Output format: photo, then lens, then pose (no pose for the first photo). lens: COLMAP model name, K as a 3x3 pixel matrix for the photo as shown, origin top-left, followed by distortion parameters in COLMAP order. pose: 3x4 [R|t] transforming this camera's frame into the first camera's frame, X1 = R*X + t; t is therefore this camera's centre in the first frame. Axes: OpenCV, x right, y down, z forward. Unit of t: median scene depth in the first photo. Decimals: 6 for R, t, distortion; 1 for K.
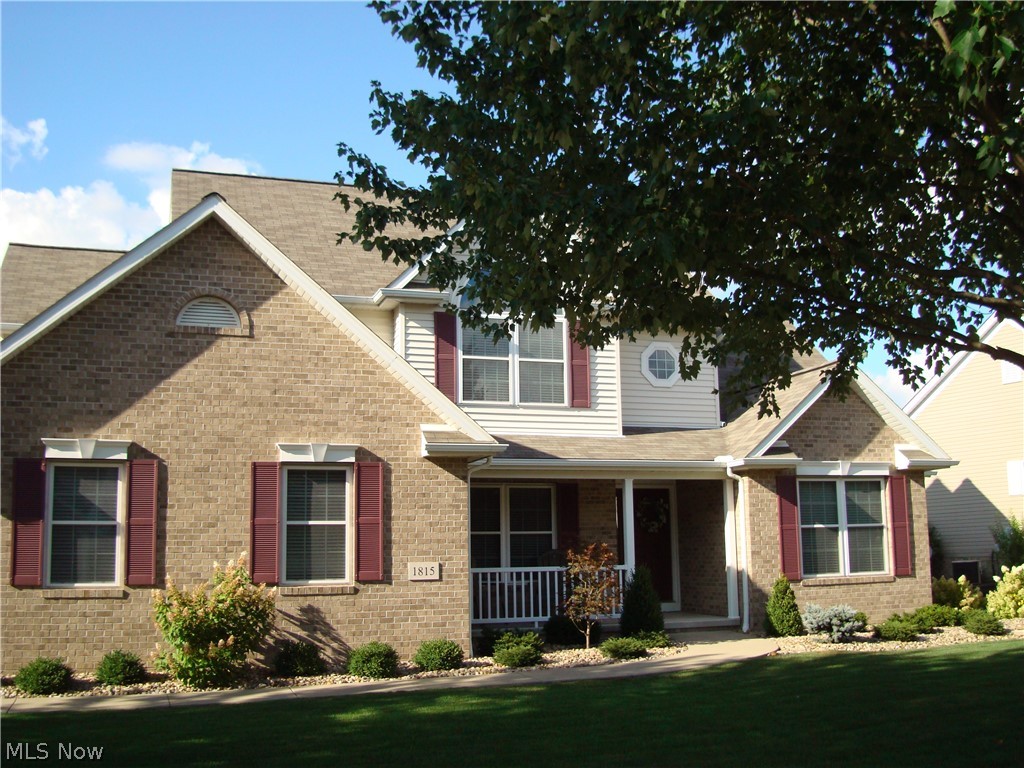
lens RADIAL K [[1092.0, 0, 512.2], [0, 1092.0, 380.6], [0, 0, 1]] dist [-0.121765, 0.000000]
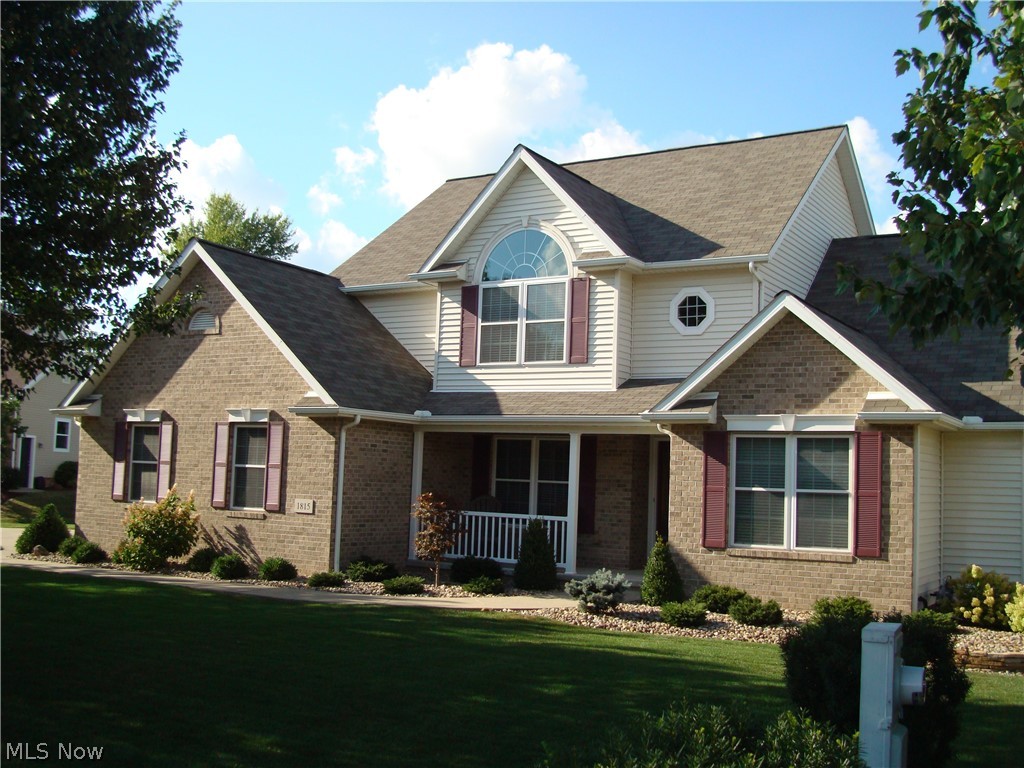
lens RADIAL K [[1092.0, 0, 508.1], [0, 1092.0, 387.4], [0, 0, 1]] dist [-0.121765, 0.000000]
pose [[0.631519, -0.025696, -0.774935, 1.003275], [0.075068, 0.996782, 0.028122, 0.016300], [0.771718, -0.075932, 0.631415, 0.361698]]
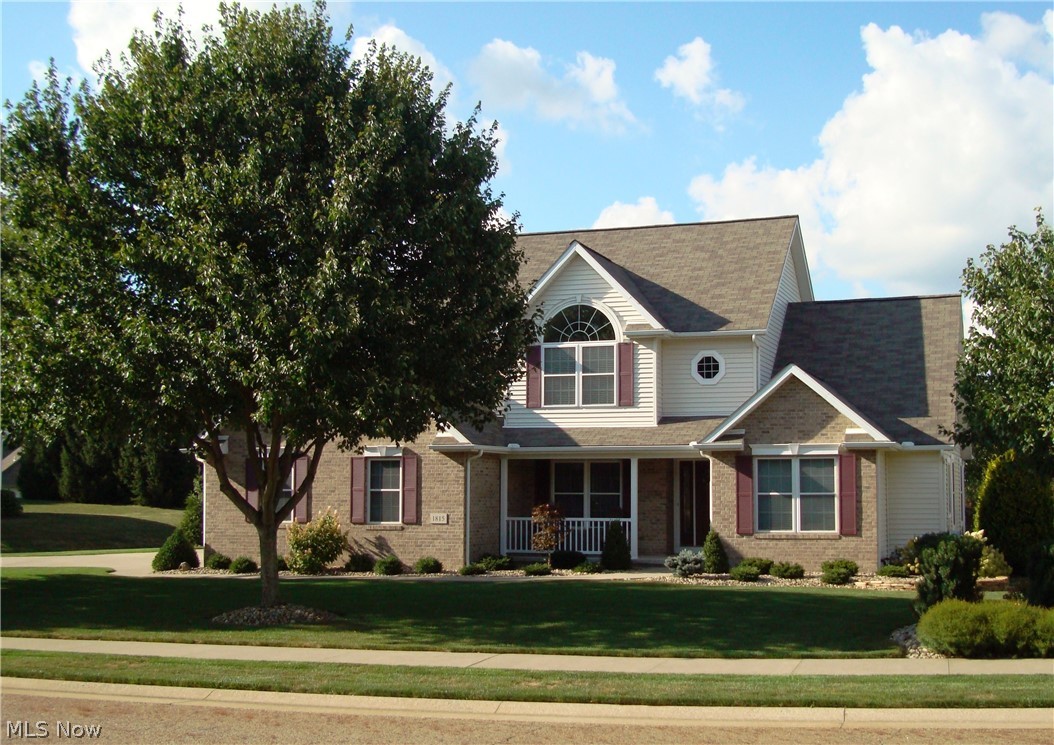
lens RADIAL K [[1331.3, 0, 564.9], [0, 1331.3, 404.1], [0, 0, 1]] dist [-0.127032, 0.000000]
pose [[0.790816, -0.023419, -0.611606, 1.283064], [0.082327, 0.994257, 0.068380, -0.124216], [0.606492, -0.104428, 0.788202, -0.487151]]
